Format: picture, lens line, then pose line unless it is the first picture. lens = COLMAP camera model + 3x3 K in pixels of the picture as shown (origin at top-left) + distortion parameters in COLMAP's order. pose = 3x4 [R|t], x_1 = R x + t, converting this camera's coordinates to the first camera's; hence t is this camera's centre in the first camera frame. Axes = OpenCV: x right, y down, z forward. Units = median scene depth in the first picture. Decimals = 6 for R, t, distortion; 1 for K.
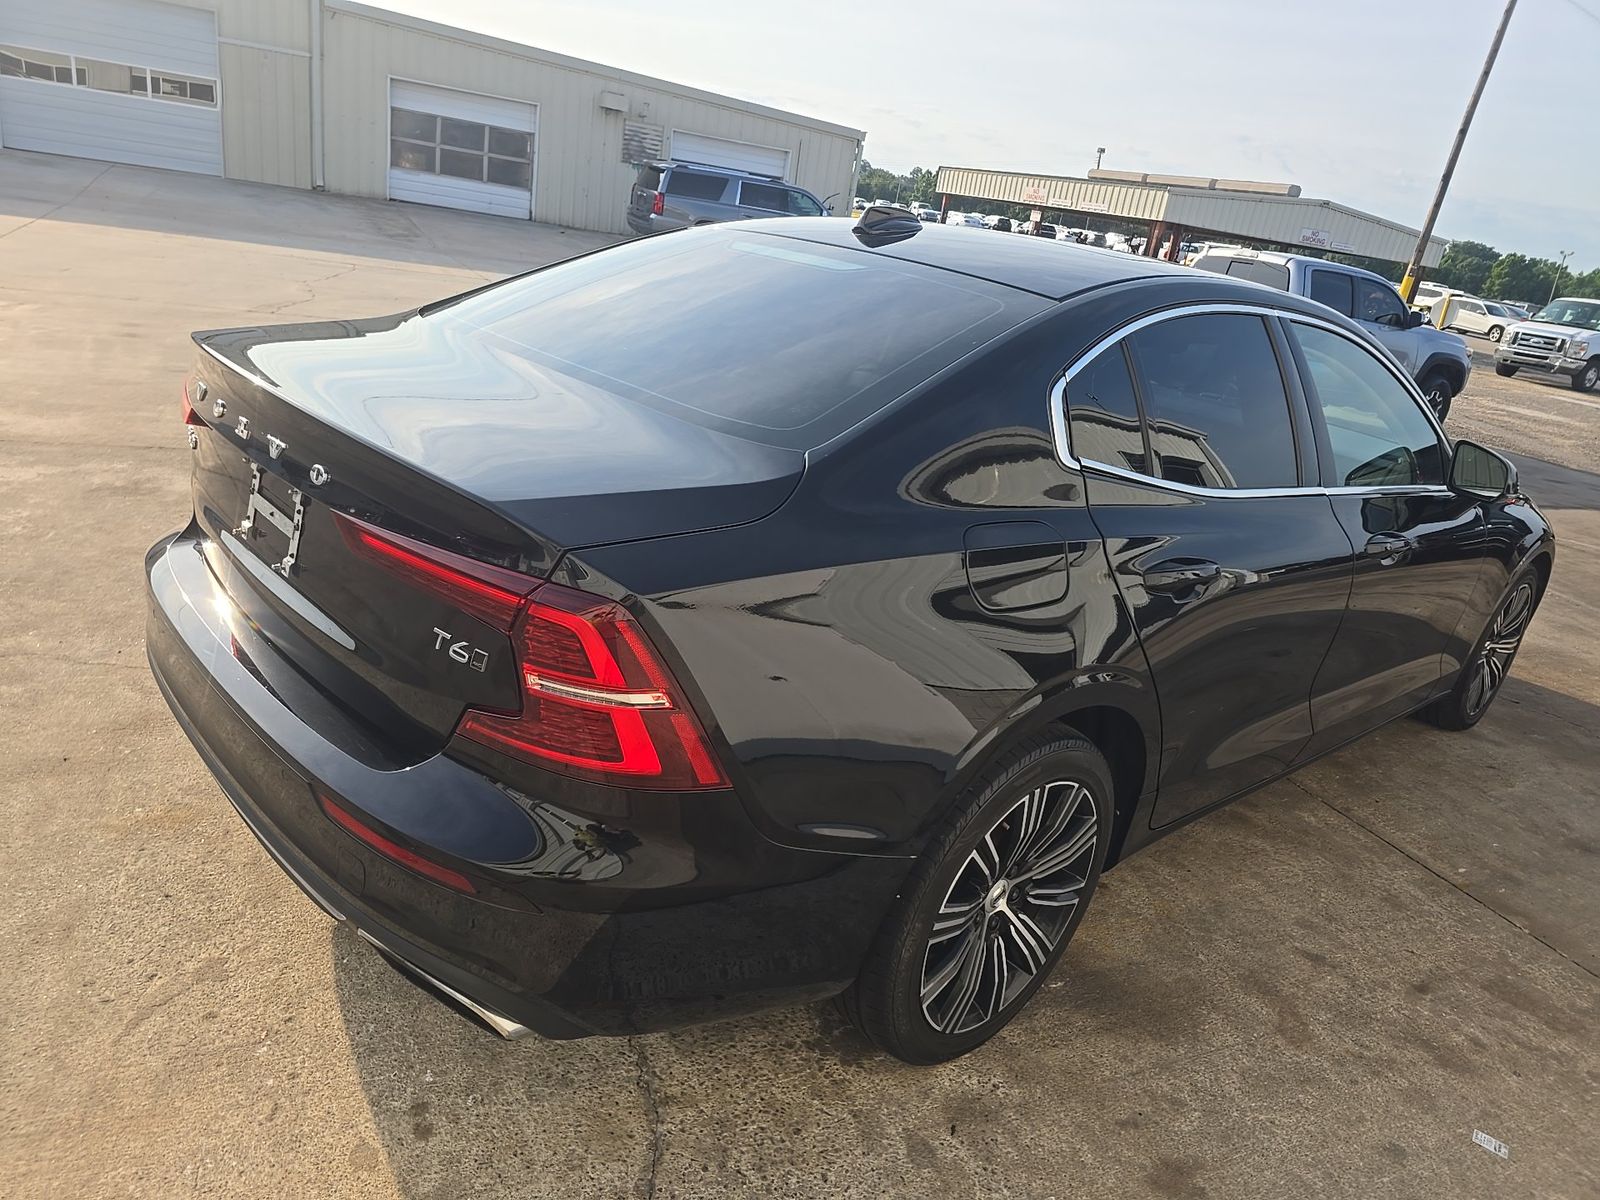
lens RADIAL K [[1087.3, 0, 800.7], [0, 1087.3, 597.4], [0, 0, 1]] dist [0.030277, -0.023233]
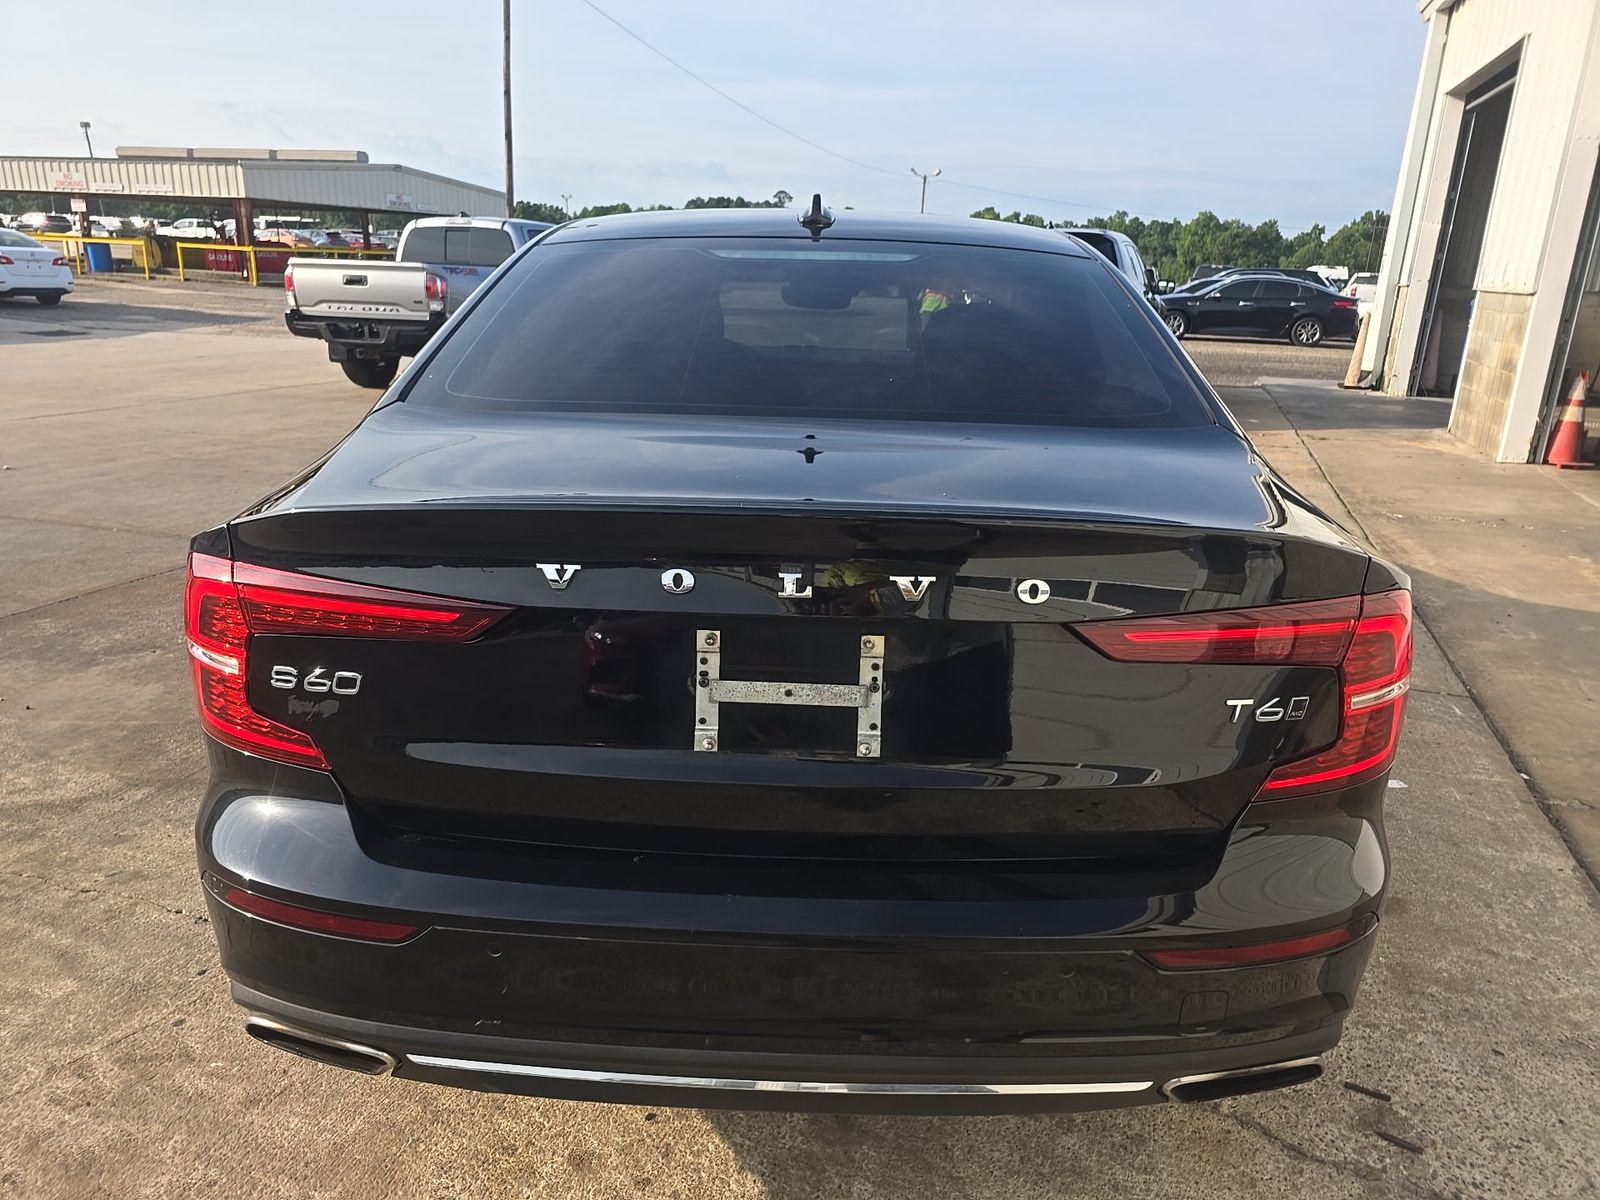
lens RADIAL K [[1087.3, 0, 800.6], [0, 1087.3, 603.6], [0, 0, 1]] dist [0.030277, -0.023233]
pose [[0.693555, -0.331439, 0.639632, -0.142712], [0.311015, 0.938631, 0.149137, -0.036730], [-0.649808, 0.095501, 0.754075, 0.069465]]
